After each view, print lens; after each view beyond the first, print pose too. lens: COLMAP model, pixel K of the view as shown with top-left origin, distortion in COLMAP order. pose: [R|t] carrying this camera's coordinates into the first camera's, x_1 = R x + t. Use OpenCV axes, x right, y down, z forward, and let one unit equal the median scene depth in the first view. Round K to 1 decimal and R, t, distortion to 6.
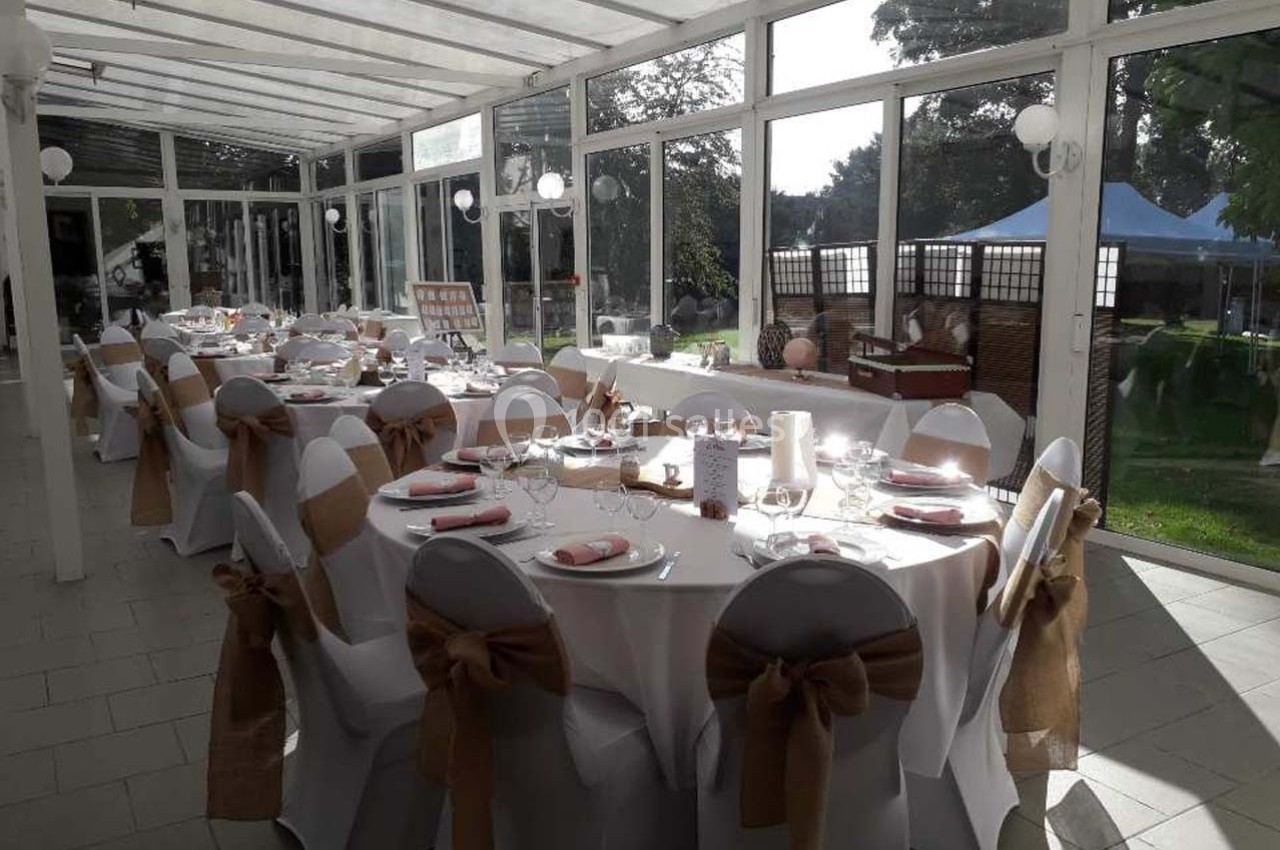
lens RADIAL K [[1020.4, 0, 641.0], [0, 1020.4, 425.0], [0, 0, 1]] dist [0.007524, 0.002444]
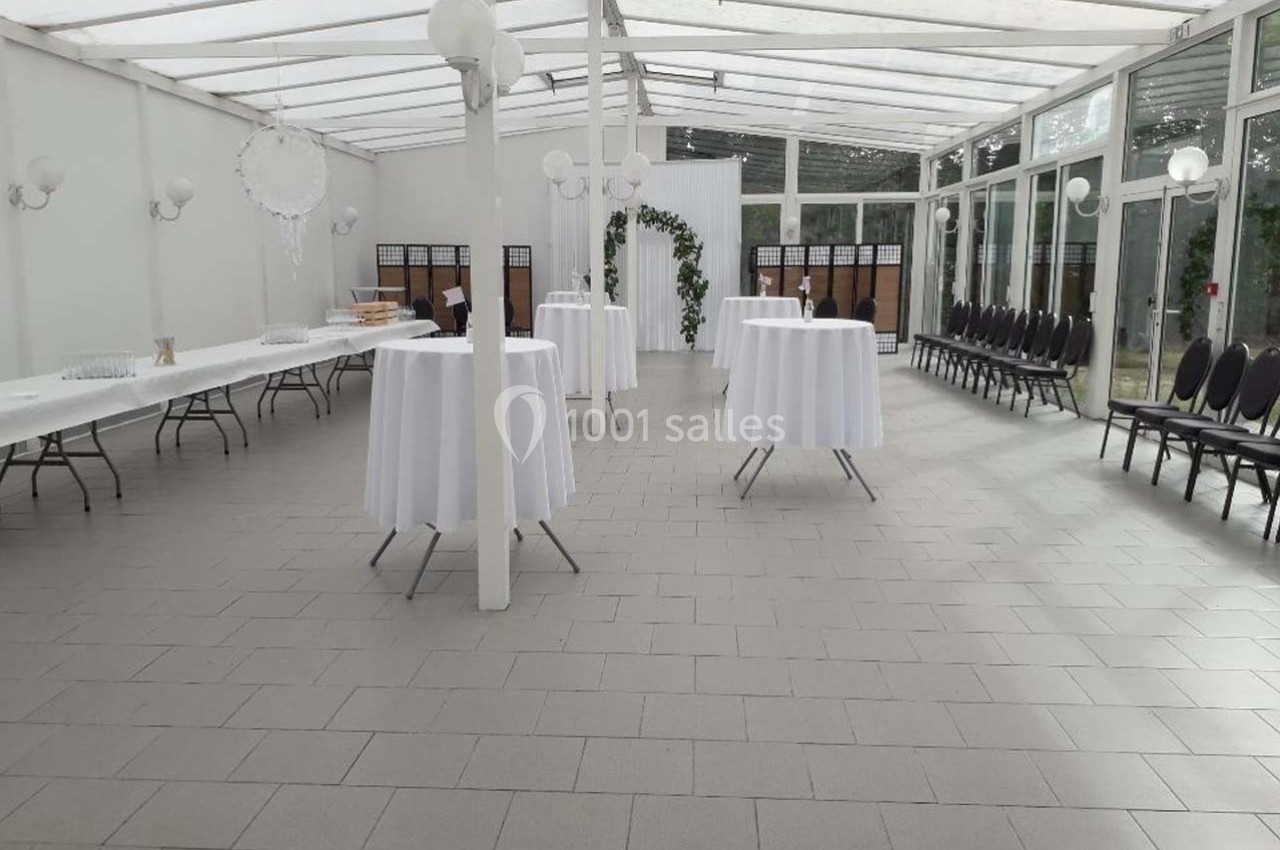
lens RADIAL K [[1020.4, 0, 642.2], [0, 1020.4, 428.0], [0, 0, 1]] dist [0.007524, 0.002444]
pose [[0.821642, 0.091347, -0.562637, 0.017088], [-0.091266, 0.995423, 0.028333, -0.015435], [0.562651, 0.028070, 0.826218, 0.098843]]
